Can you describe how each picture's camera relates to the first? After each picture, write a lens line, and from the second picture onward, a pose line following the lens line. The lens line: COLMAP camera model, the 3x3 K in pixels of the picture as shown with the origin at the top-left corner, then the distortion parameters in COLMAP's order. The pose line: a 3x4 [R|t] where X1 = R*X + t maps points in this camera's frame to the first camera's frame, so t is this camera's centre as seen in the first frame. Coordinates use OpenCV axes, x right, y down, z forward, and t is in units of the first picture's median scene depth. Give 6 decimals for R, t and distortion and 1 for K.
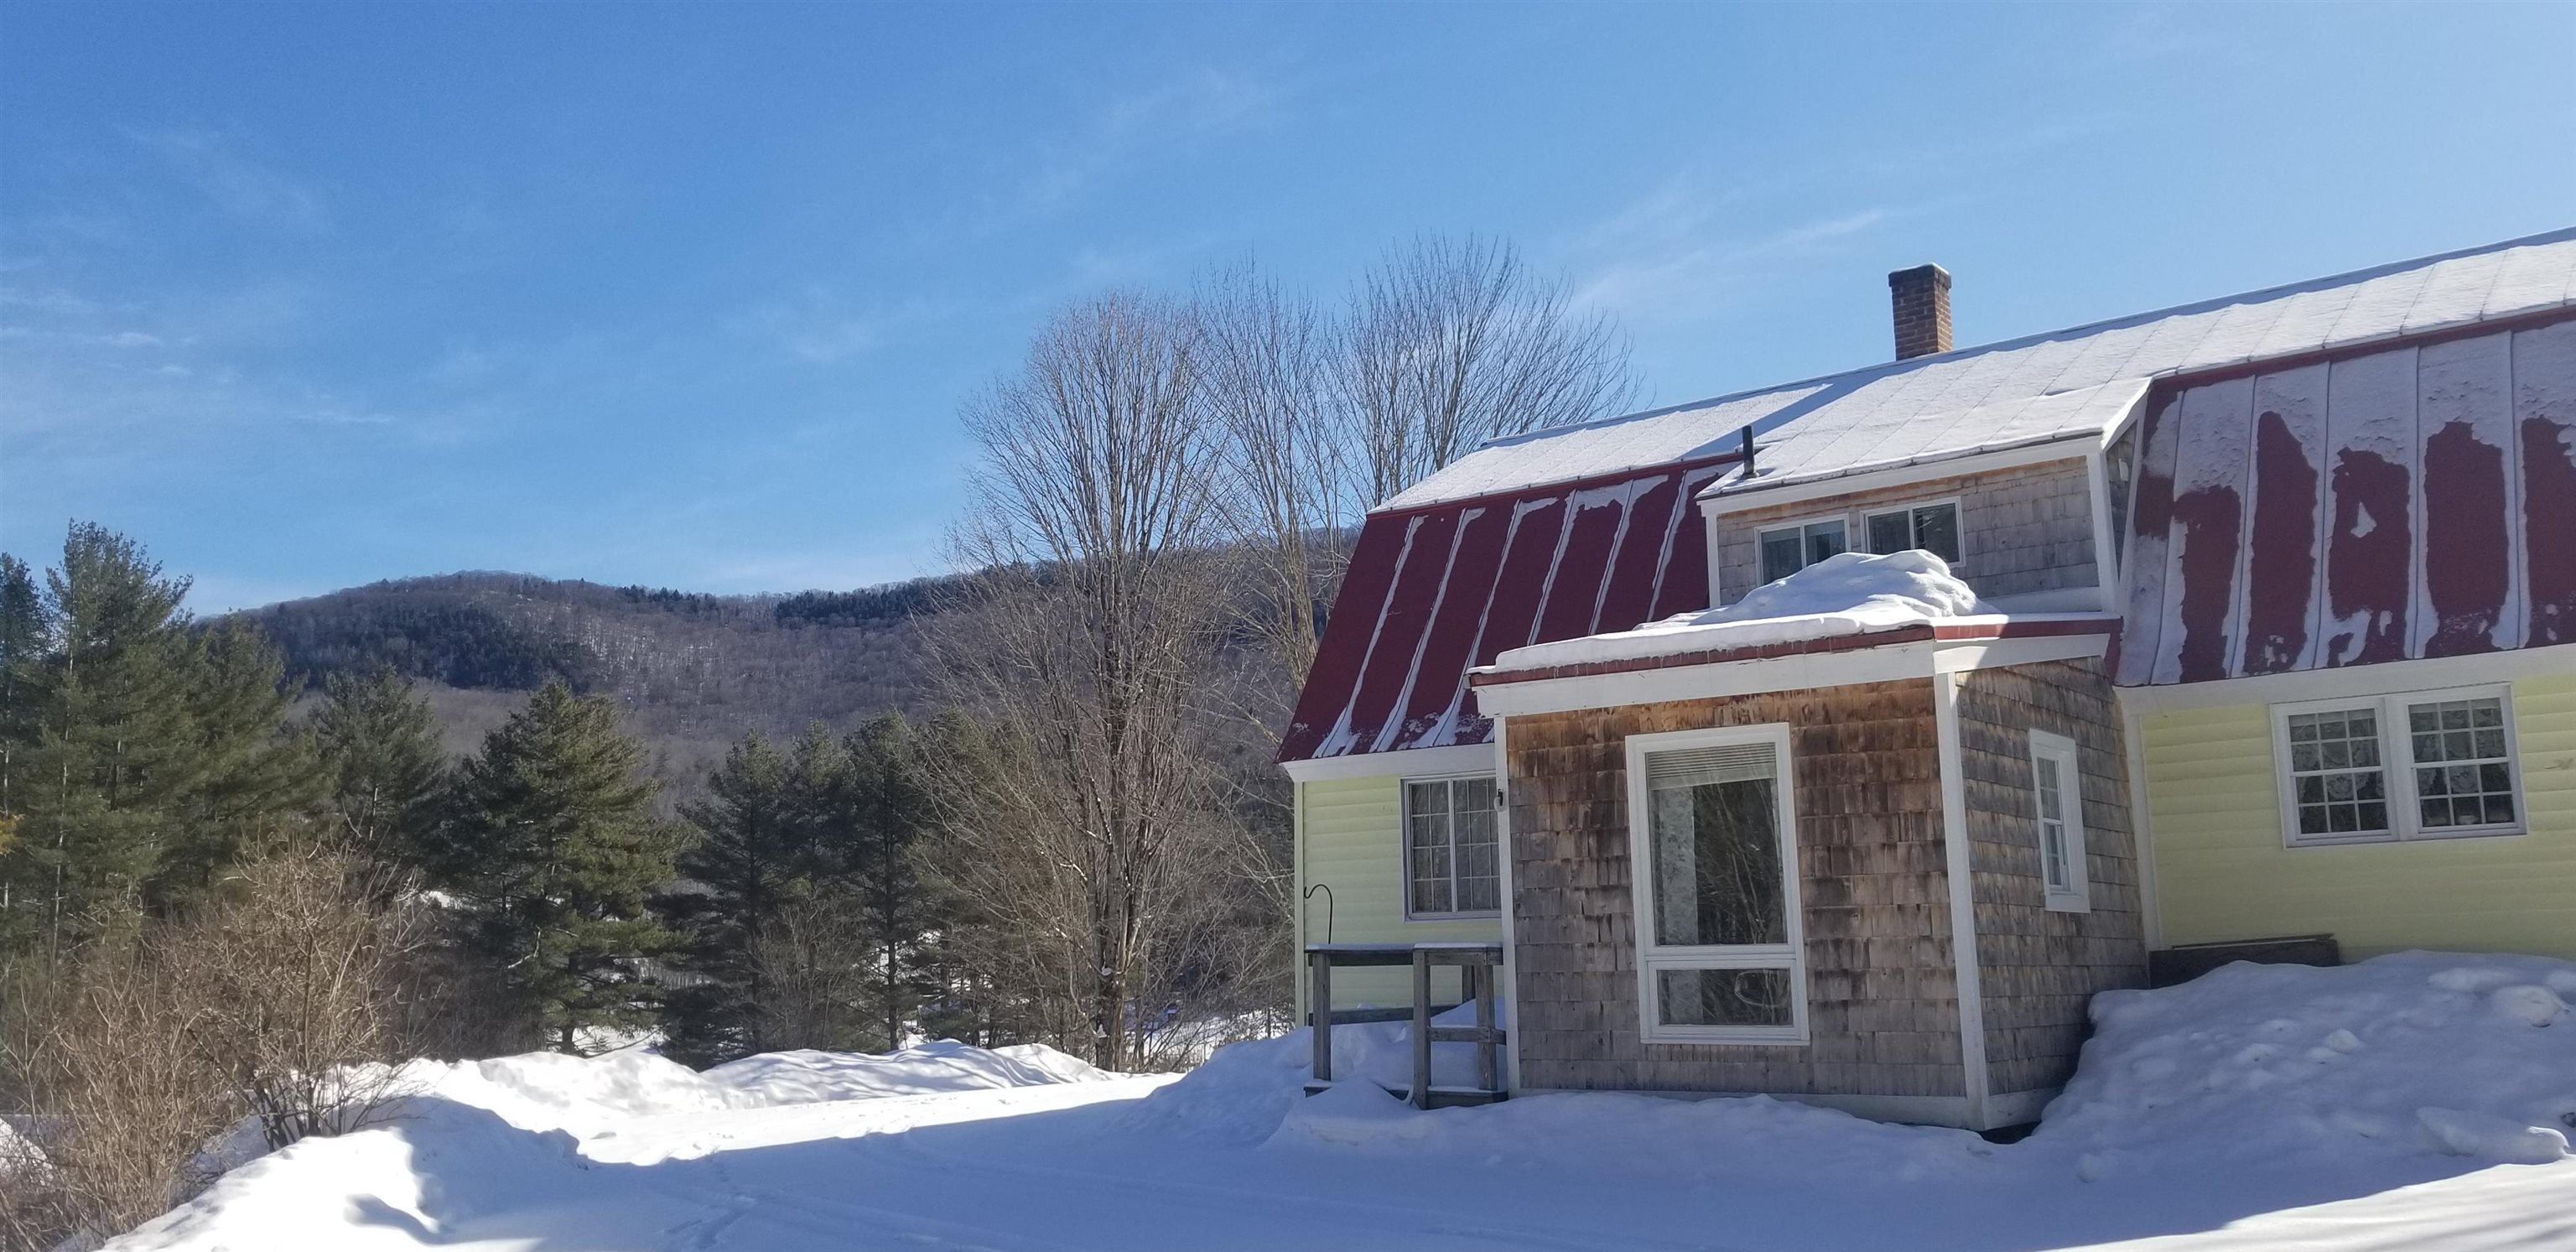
lens RADIAL K [[1737.7, 0, 1297.2], [0, 1737.7, 678.6], [0, 0, 1]] dist [-0.000465, -0.058966]
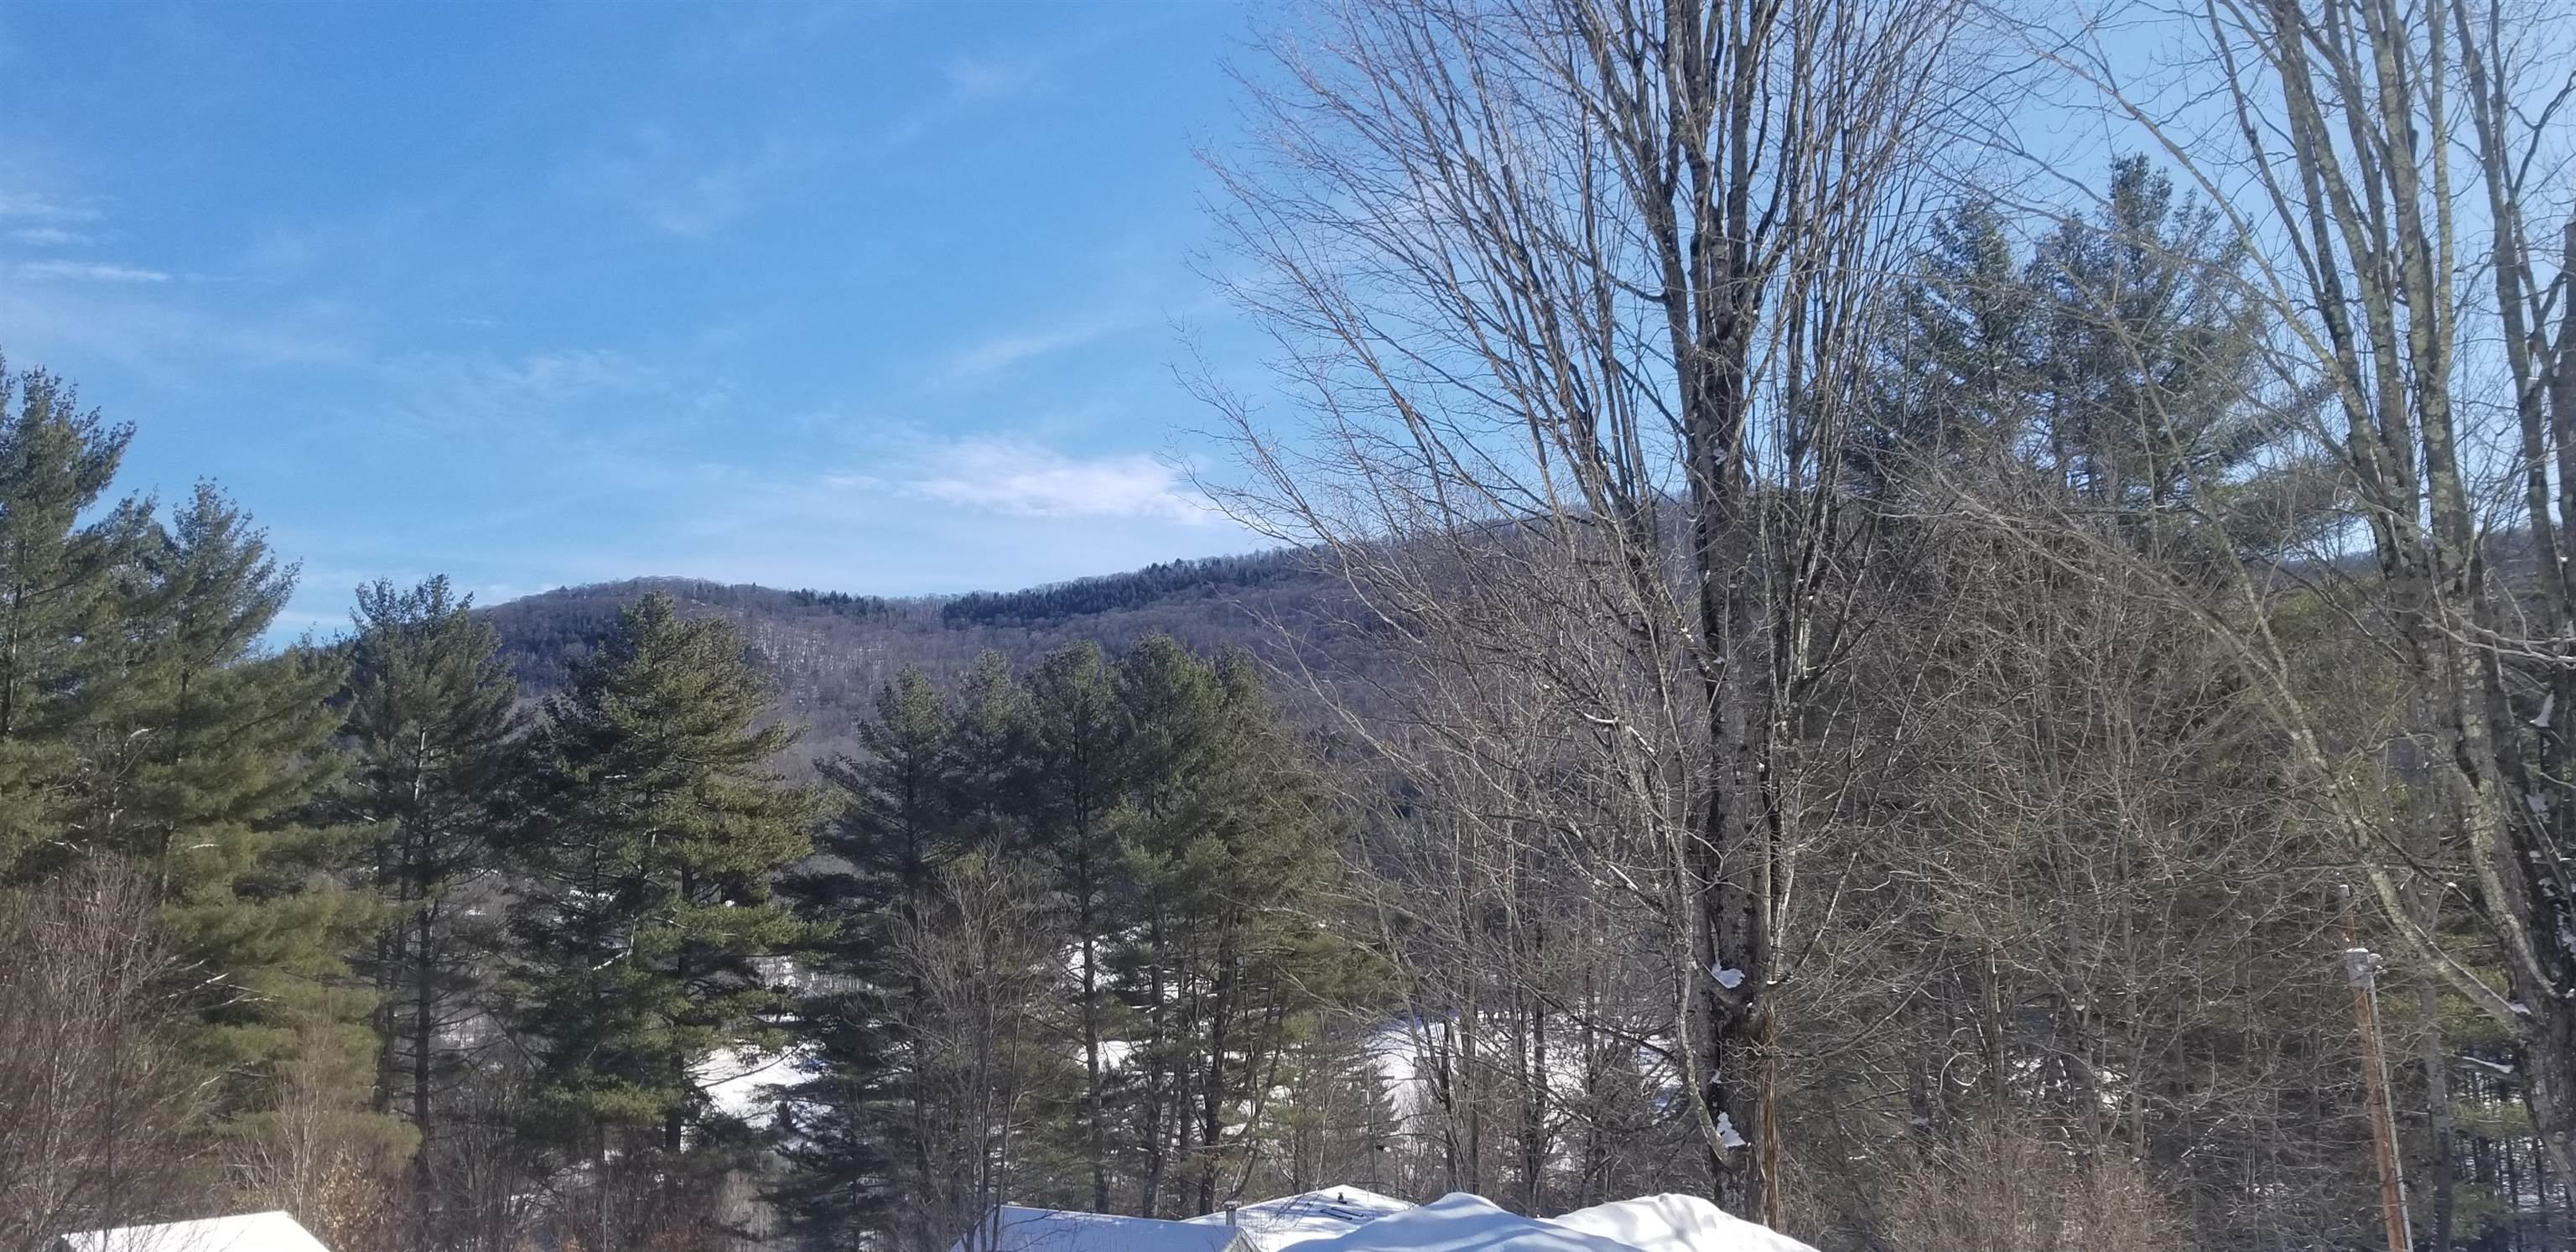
lens RADIAL K [[1787.7, 0, 1288.0], [0, 1787.7, 626.0], [0, 0, 1]] dist [-0.002666, -0.003454]
pose [[0.994771, -0.017404, -0.100636, -0.065752], [0.014721, 0.999518, -0.027341, 0.038423], [0.101064, 0.025716, 0.994548, 0.225966]]
